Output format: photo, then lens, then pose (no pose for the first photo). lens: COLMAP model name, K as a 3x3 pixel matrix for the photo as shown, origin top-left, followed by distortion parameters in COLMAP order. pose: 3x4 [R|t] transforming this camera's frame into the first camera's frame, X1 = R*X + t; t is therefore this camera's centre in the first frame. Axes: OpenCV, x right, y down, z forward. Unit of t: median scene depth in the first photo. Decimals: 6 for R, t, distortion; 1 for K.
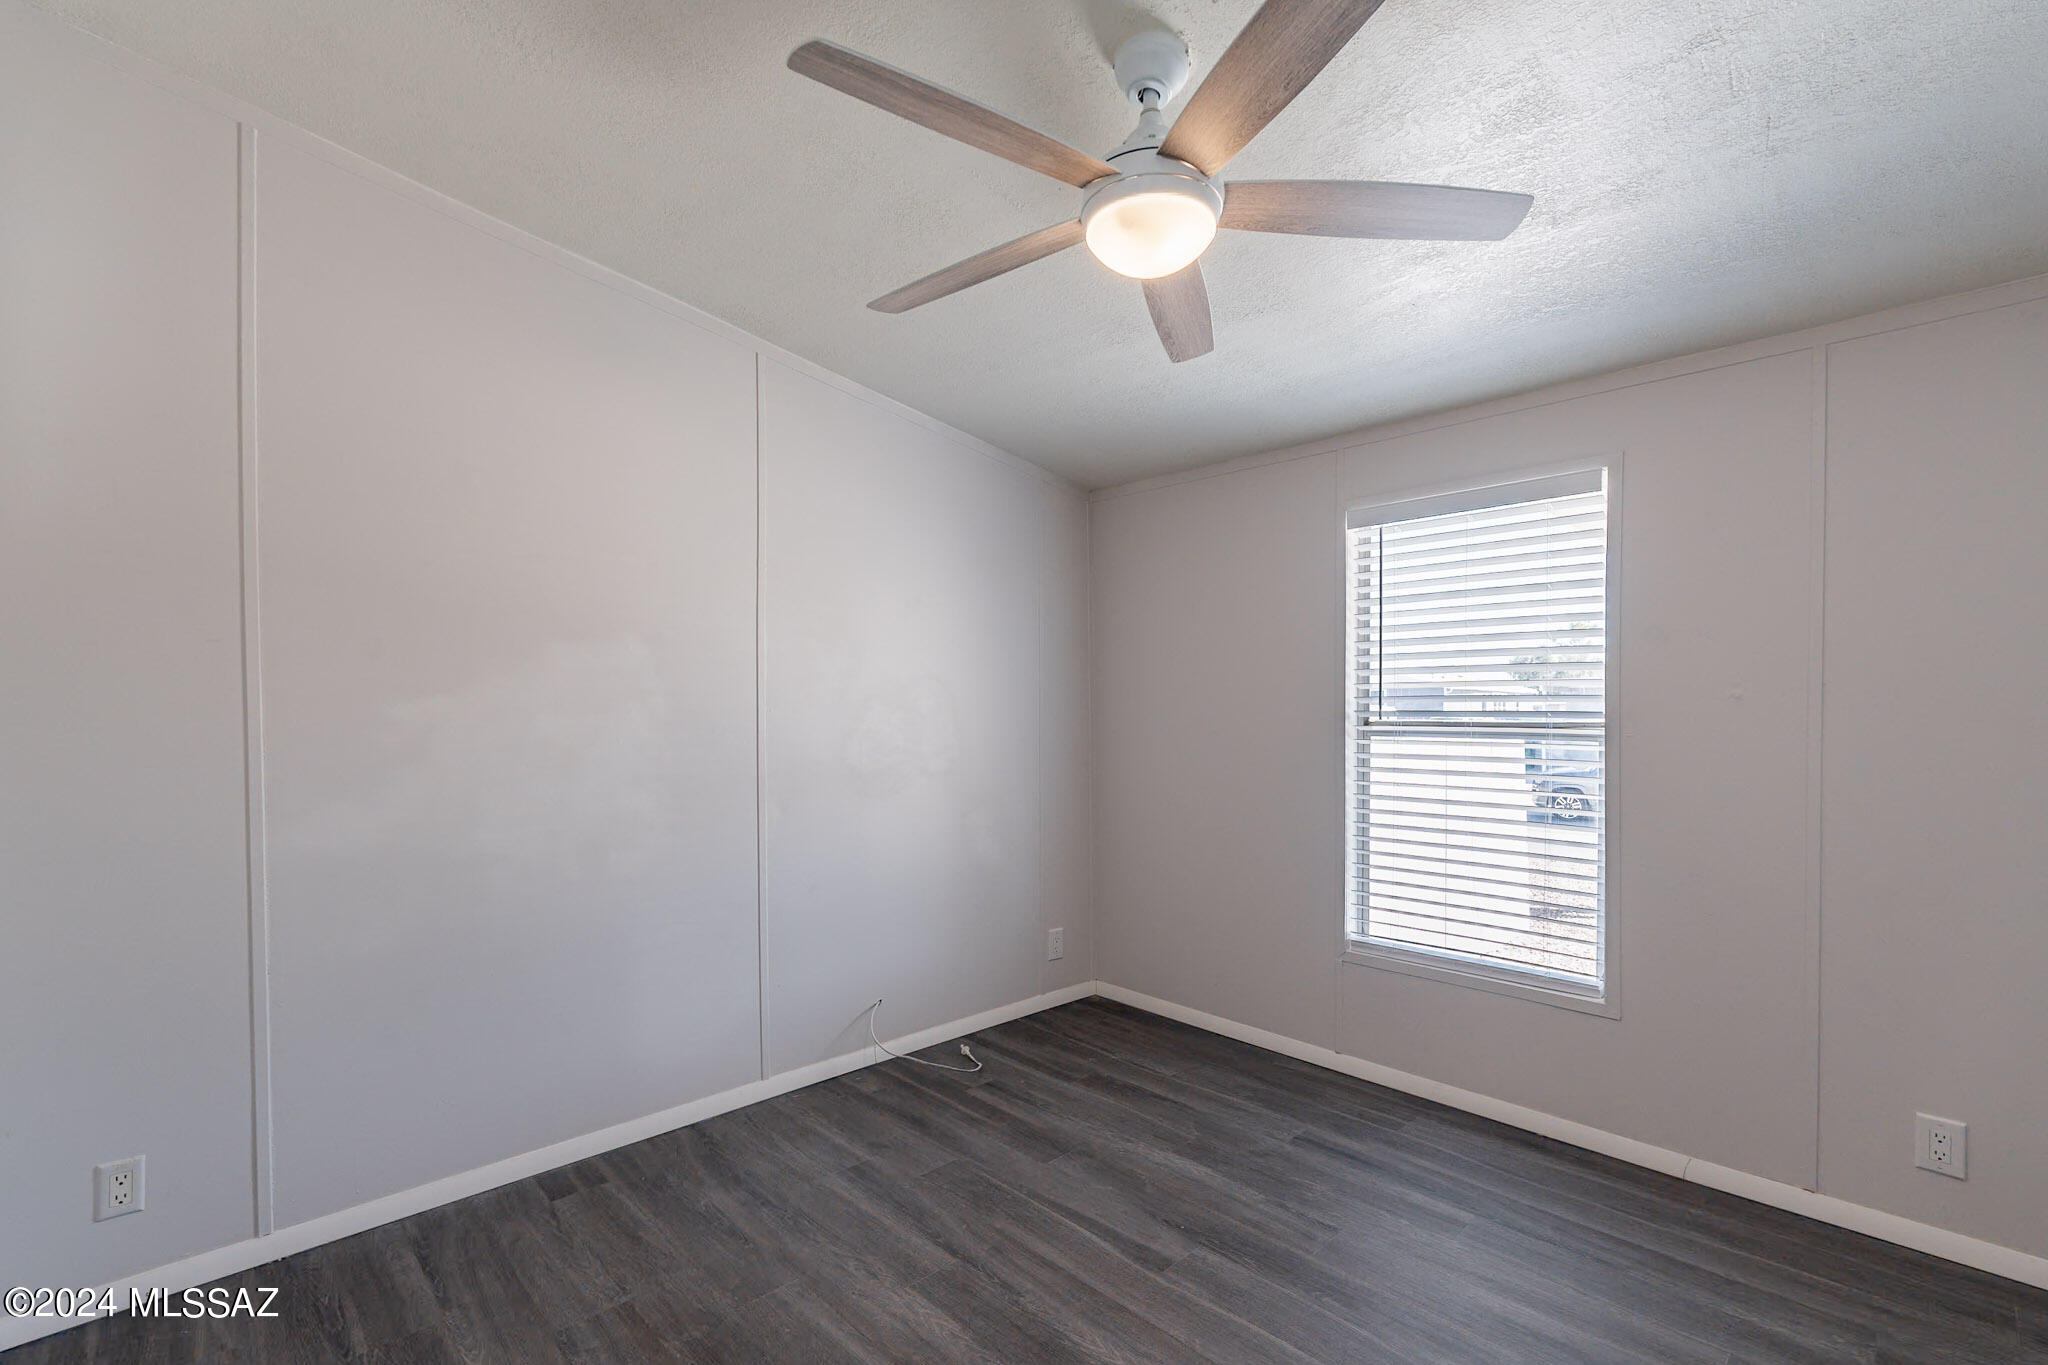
lens RADIAL K [[926.4, 0, 1024.0], [0, 926.4, 682.5], [0, 0, 1]] dist [-0.000046, 0.000070]
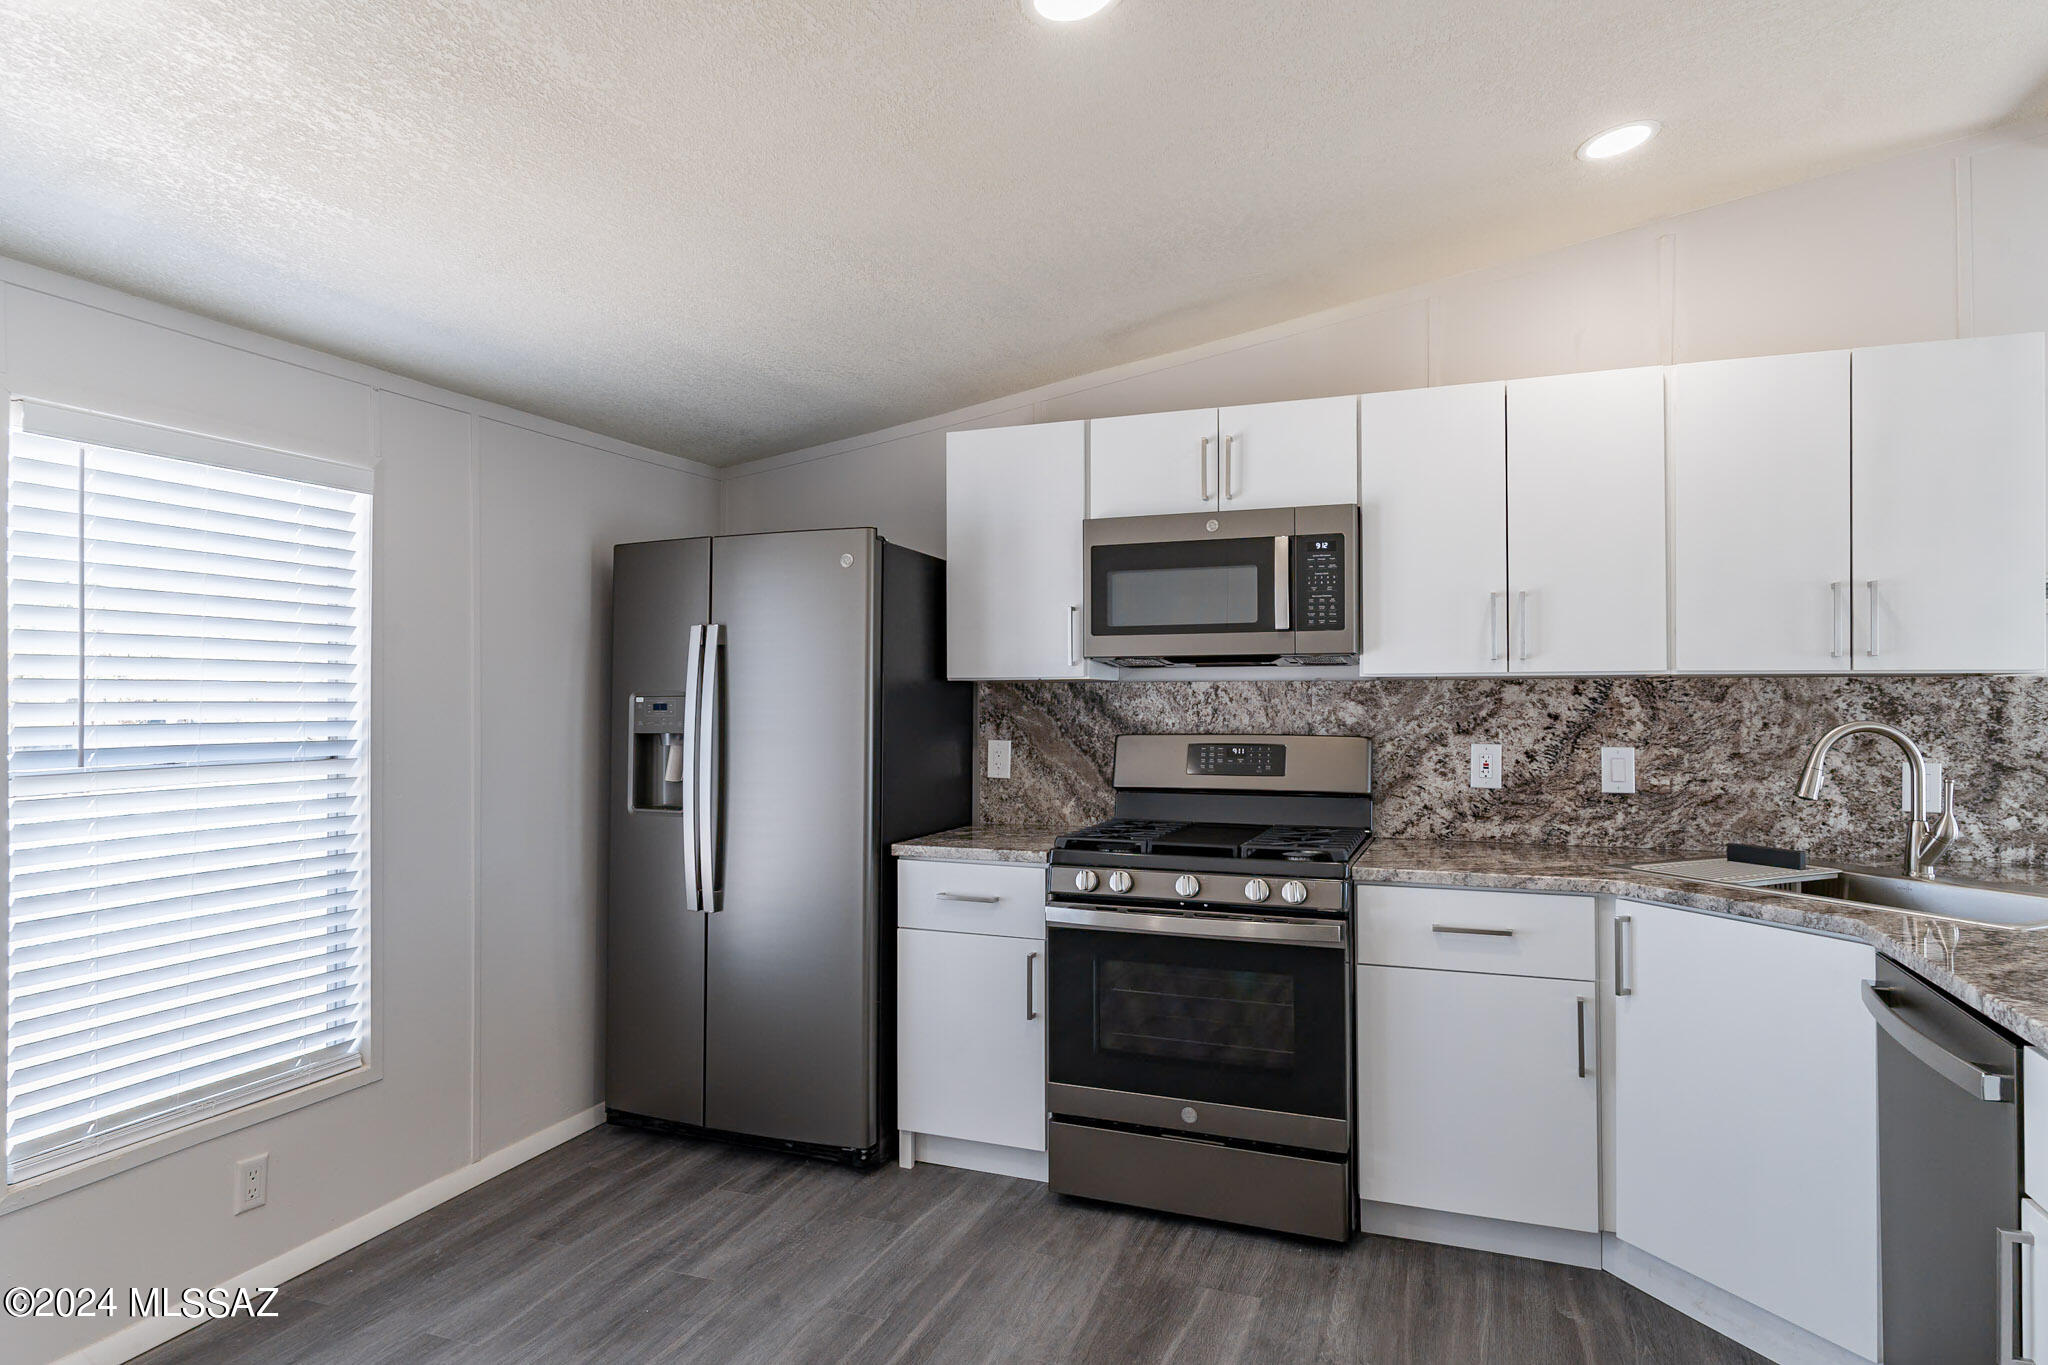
lens RADIAL K [[1151.3, 0, 1026.2], [0, 1151.3, 687.5], [0, 0, 1]] dist [0.001968, 0.000276]
pose [[-0.426334, 0.022858, 0.904277, -0.562168], [0.001264, 0.999695, -0.024674, 0.007973], [-0.904565, -0.009376, -0.426233, 0.770707]]
